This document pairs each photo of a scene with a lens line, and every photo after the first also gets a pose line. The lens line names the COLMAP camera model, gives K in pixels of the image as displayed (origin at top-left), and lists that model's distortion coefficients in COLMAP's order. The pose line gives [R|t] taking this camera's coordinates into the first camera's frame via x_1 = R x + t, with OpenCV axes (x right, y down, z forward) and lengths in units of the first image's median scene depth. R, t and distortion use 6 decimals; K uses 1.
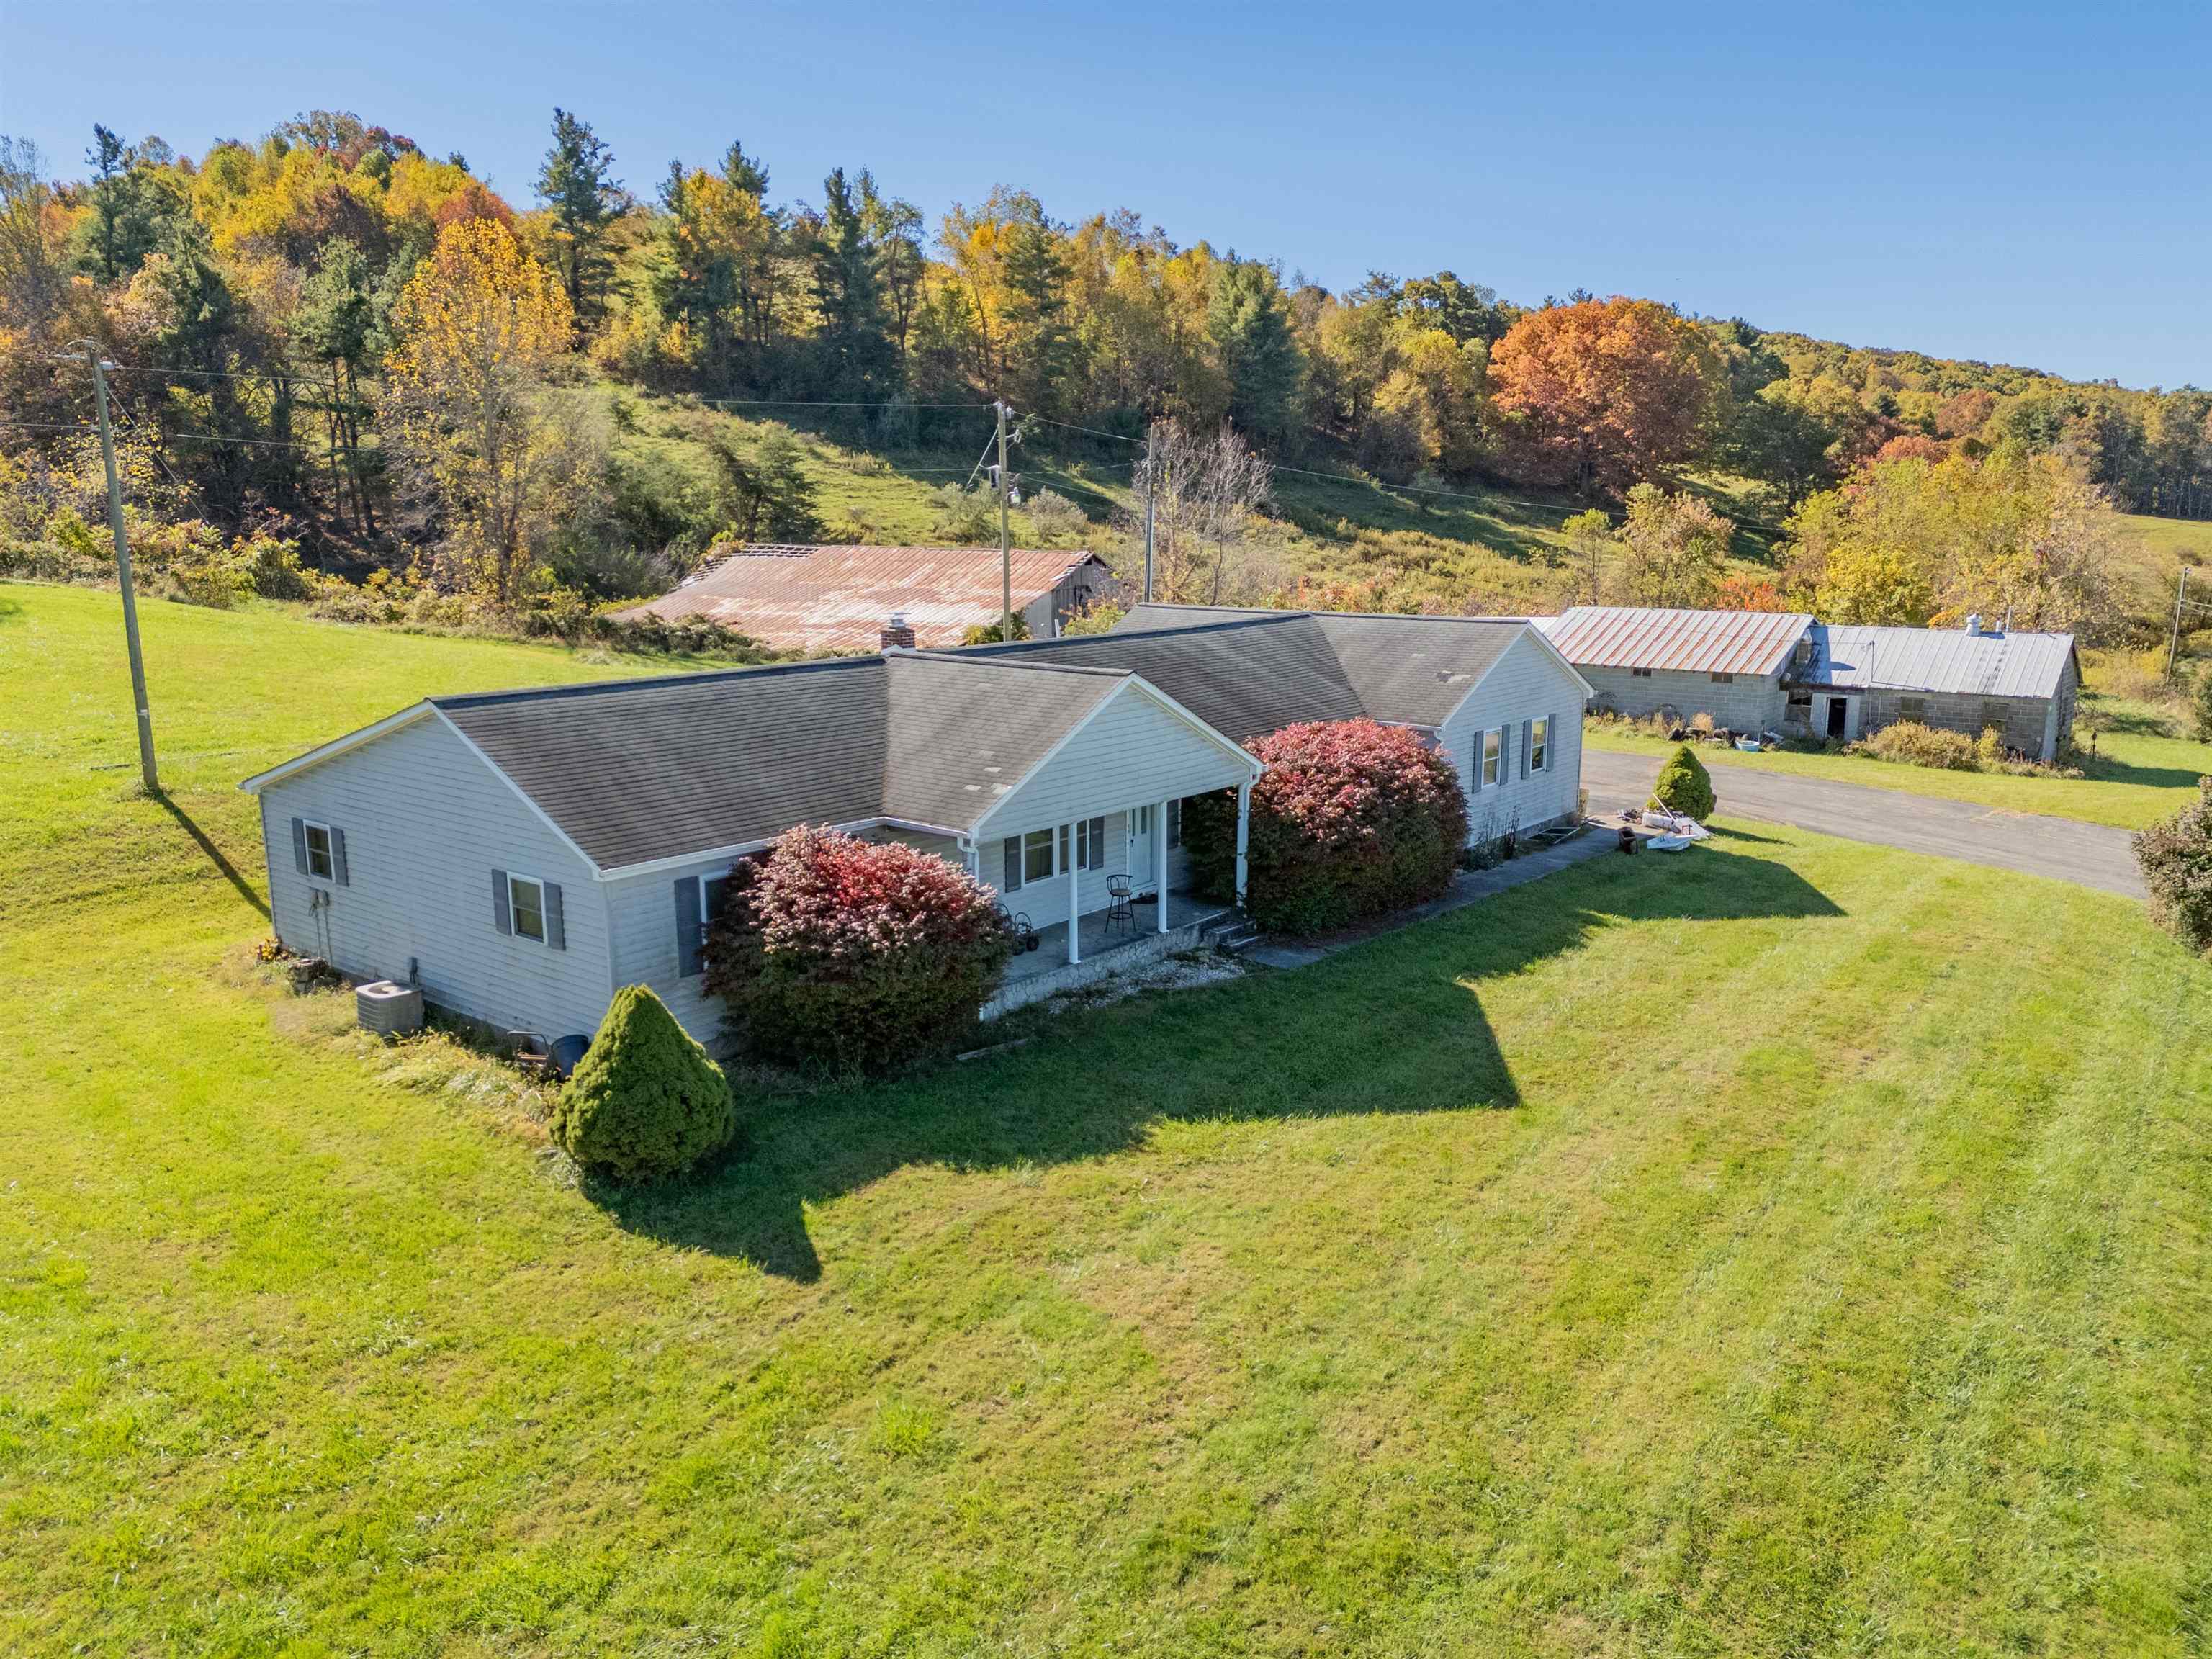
lens RADIAL K [[1615.6, 0, 1109.0], [0, 1615.6, 833.3], [0, 0, 1]] dist [0.087602, -0.085916]
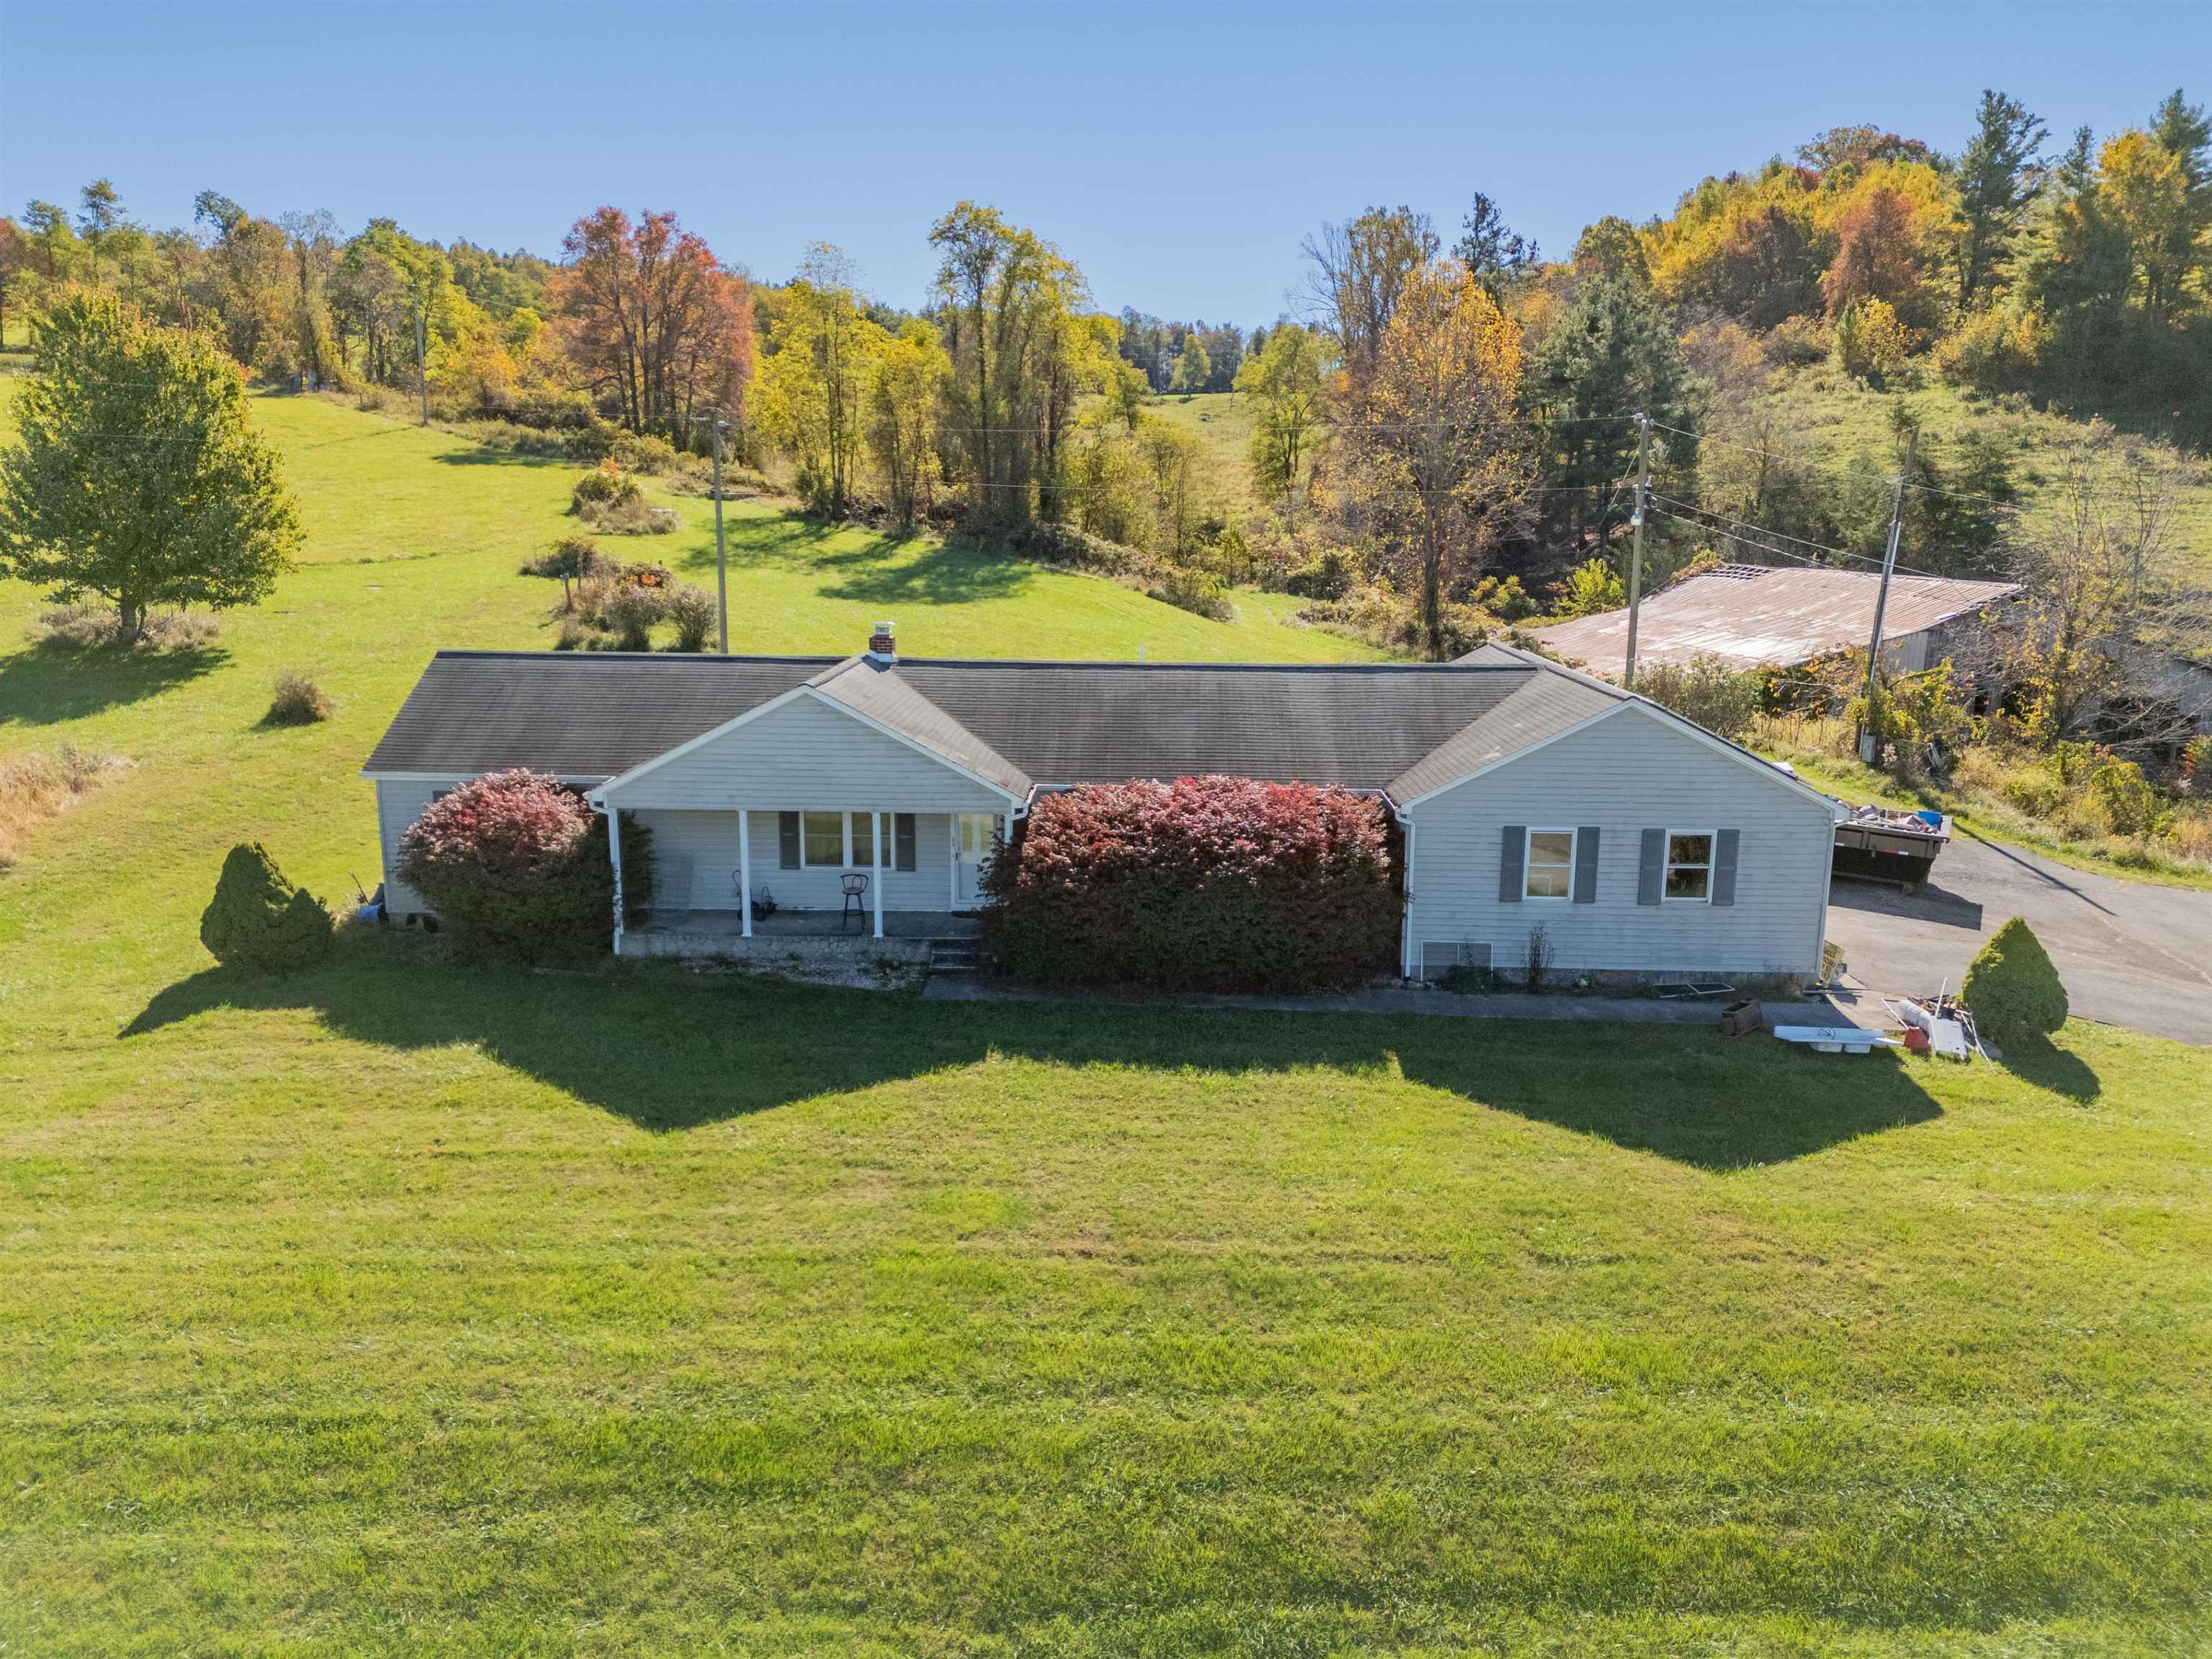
lens RADIAL K [[1615.6, 0, 1109.0], [0, 1615.6, 833.3], [0, 0, 1]] dist [0.087602, -0.085916]
pose [[0.616919, 0.166260, -0.769265, 0.148373], [-0.169931, 0.982515, 0.076072, -0.017825], [0.768462, 0.083792, 0.634385, 0.069617]]
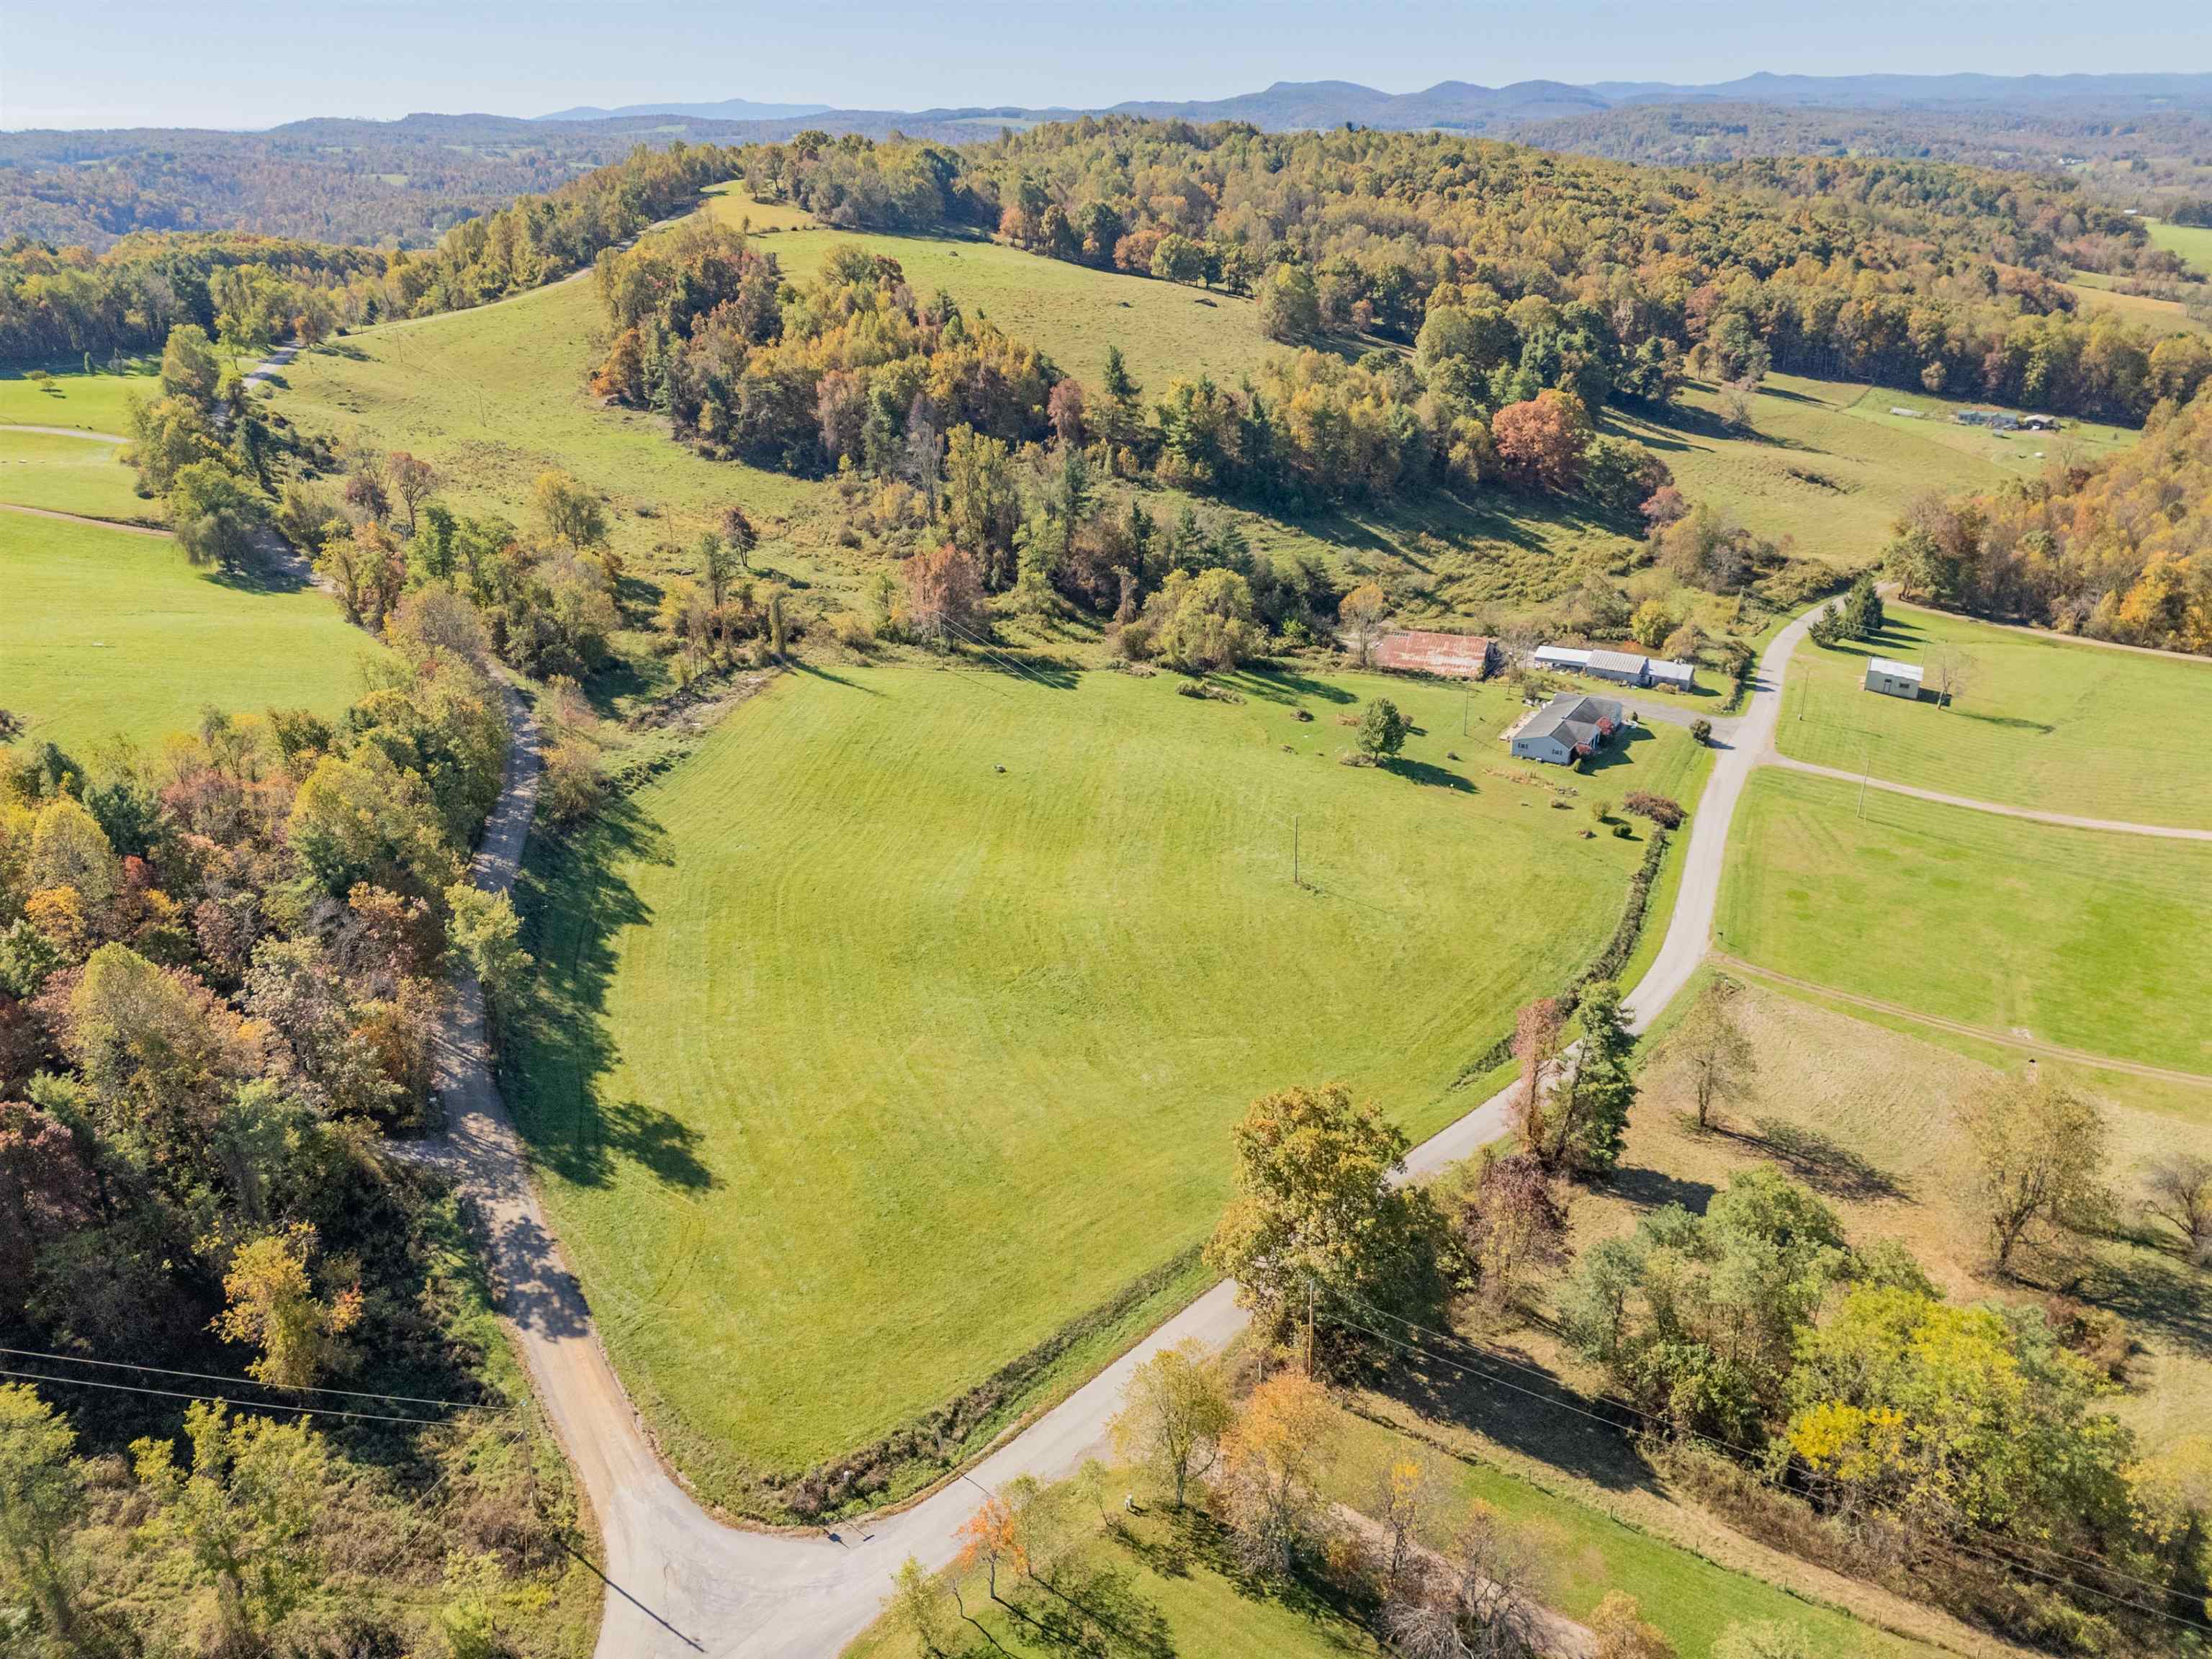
lens RADIAL K [[1623.0, 0, 1110.0], [0, 1623.0, 828.0], [0, 0, 1]] dist [0.080298, -0.075715]
pose [[0.989724, -0.063880, 0.127932, -0.692224], [0.035550, 0.976499, 0.212568, -0.278499], [-0.138504, -0.205836, 0.968735, -1.382672]]
